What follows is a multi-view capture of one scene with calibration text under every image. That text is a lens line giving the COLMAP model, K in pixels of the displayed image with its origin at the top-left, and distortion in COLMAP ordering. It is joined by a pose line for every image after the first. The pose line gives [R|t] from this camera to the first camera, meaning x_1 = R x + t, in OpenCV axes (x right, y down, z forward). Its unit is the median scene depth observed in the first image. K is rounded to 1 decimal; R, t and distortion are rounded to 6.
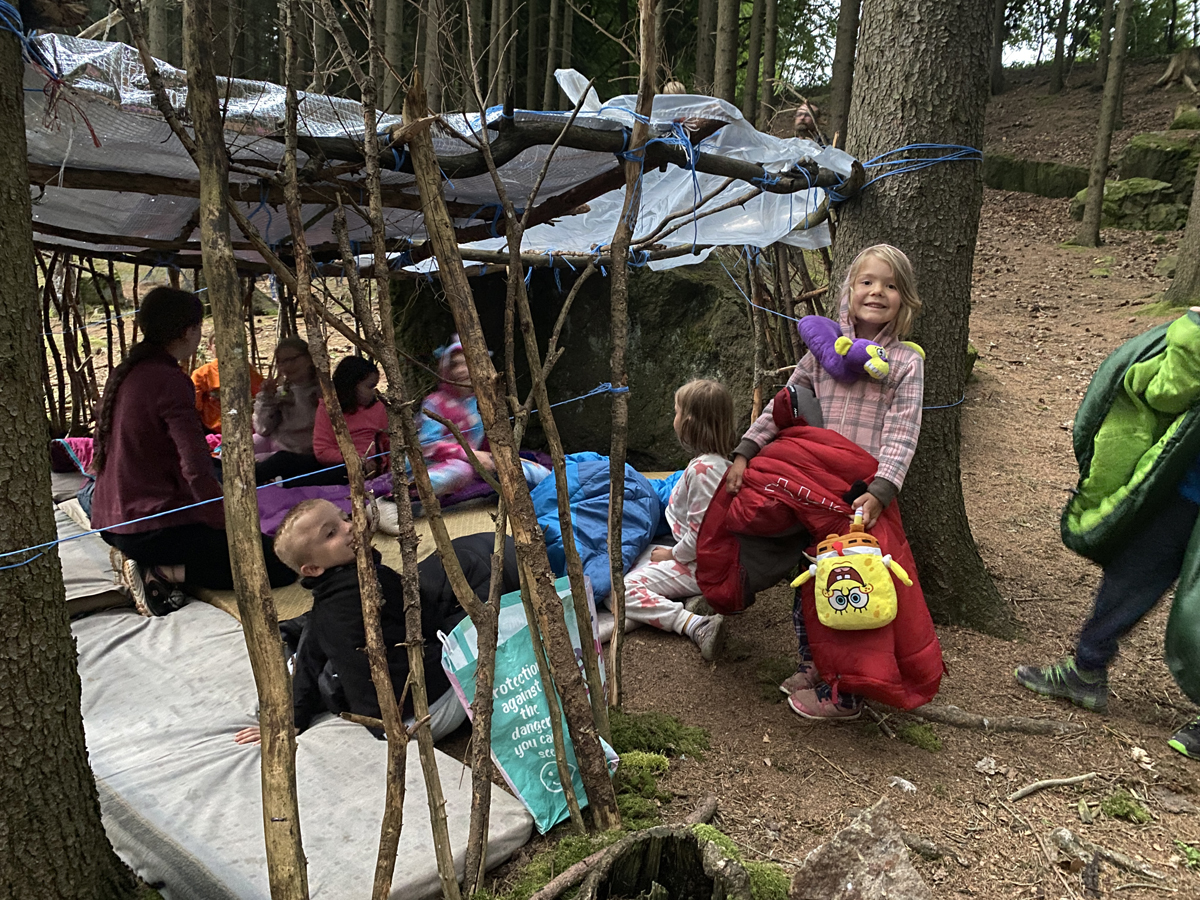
lens RADIAL K [[881.5, 0, 600.0], [0, 881.5, 450.0], [0, 0, 1]] dist [0.004932, -0.006566]
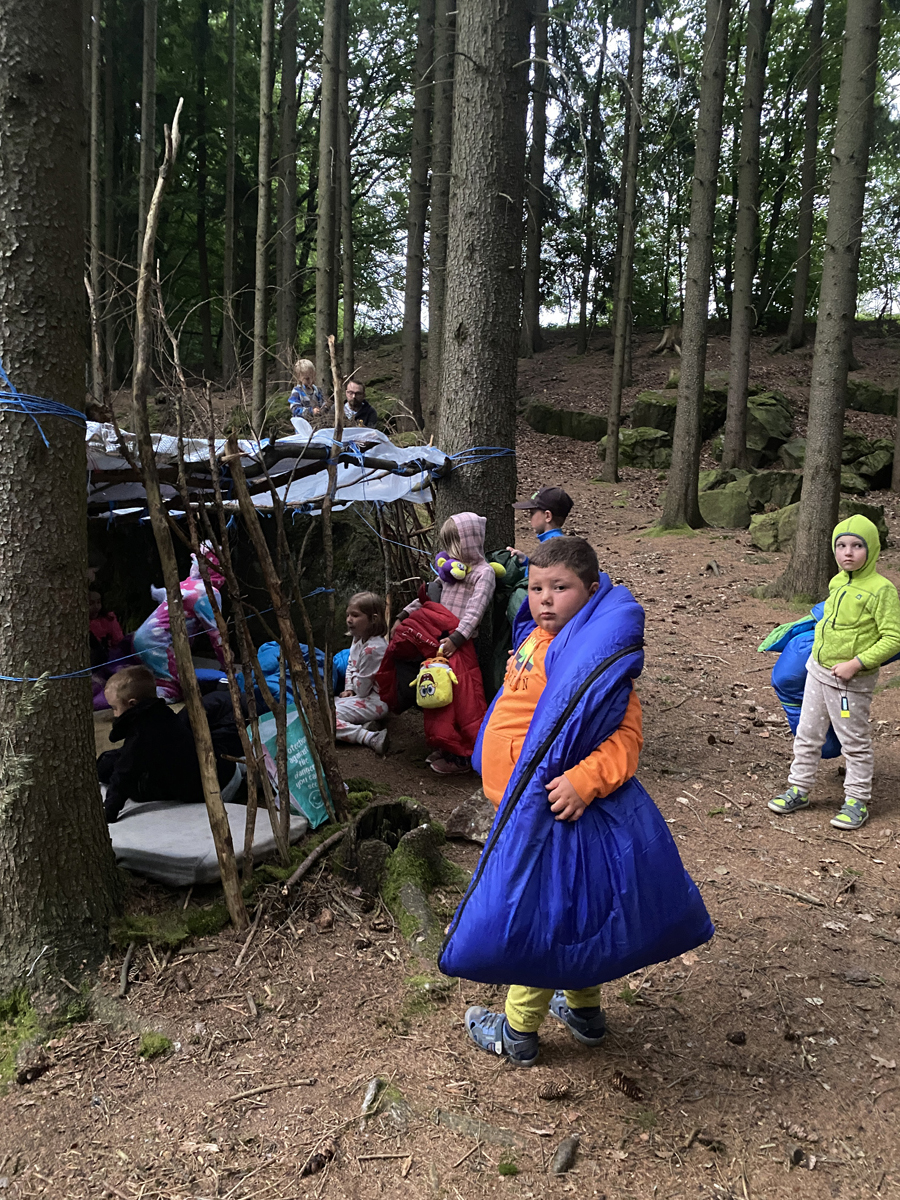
lens RADIAL K [[881.5, 0, 450.0], [0, 881.5, 600.0], [0, 0, 1]] dist [0.004932, -0.006566]
pose [[0.954937, -0.038181, 0.294342, -0.178567], [0.062494, 0.995325, -0.073640, 0.062924], [-0.290155, 0.088716, 0.952859, -0.498764]]
